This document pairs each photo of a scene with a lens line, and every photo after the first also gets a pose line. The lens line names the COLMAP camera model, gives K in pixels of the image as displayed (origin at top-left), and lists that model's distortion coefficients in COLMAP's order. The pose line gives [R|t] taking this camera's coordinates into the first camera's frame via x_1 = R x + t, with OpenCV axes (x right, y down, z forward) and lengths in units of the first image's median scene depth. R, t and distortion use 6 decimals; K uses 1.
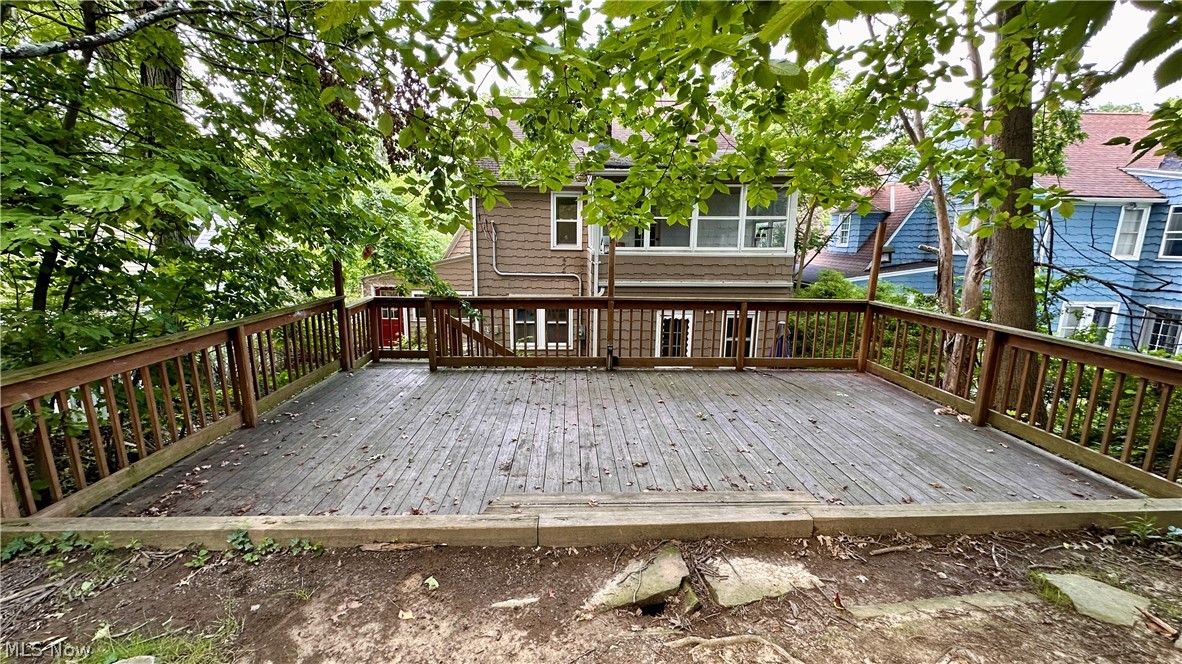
lens RADIAL K [[471.7, 0, 591.0], [0, 471.7, 332.0], [0, 0, 1]] dist [-0.002605, 0.000231]
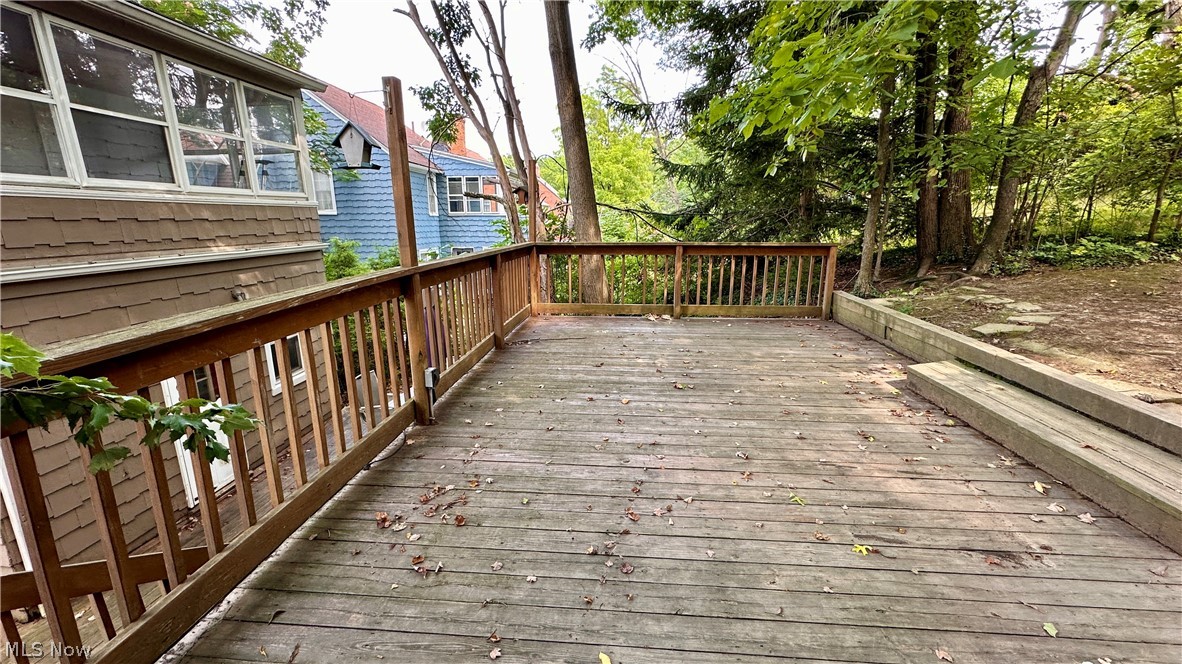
lens RADIAL K [[471.7, 0, 591.0], [0, 471.7, 332.0], [0, 0, 1]] dist [-0.002605, 0.000231]
pose [[0.121517, -0.243493, 0.962260, -0.272776], [0.191036, 0.957057, 0.218052, -0.056850], [-0.974032, 0.157330, 0.162815, 0.542571]]
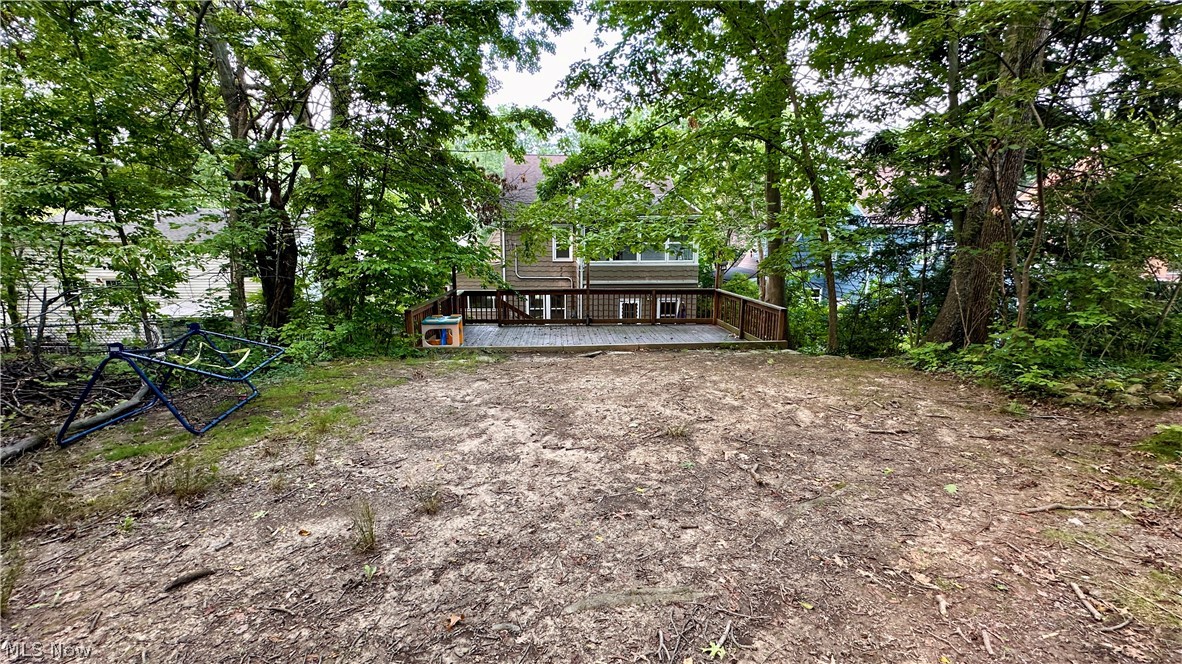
lens RADIAL K [[471.7, 0, 591.0], [0, 471.7, 332.0], [0, 0, 1]] dist [-0.002605, 0.000231]
pose [[0.999694, -0.013710, 0.020603, 0.007484], [0.013780, 0.999900, -0.003283, 0.084070], [-0.020556, 0.003566, 0.999782, -0.727807]]
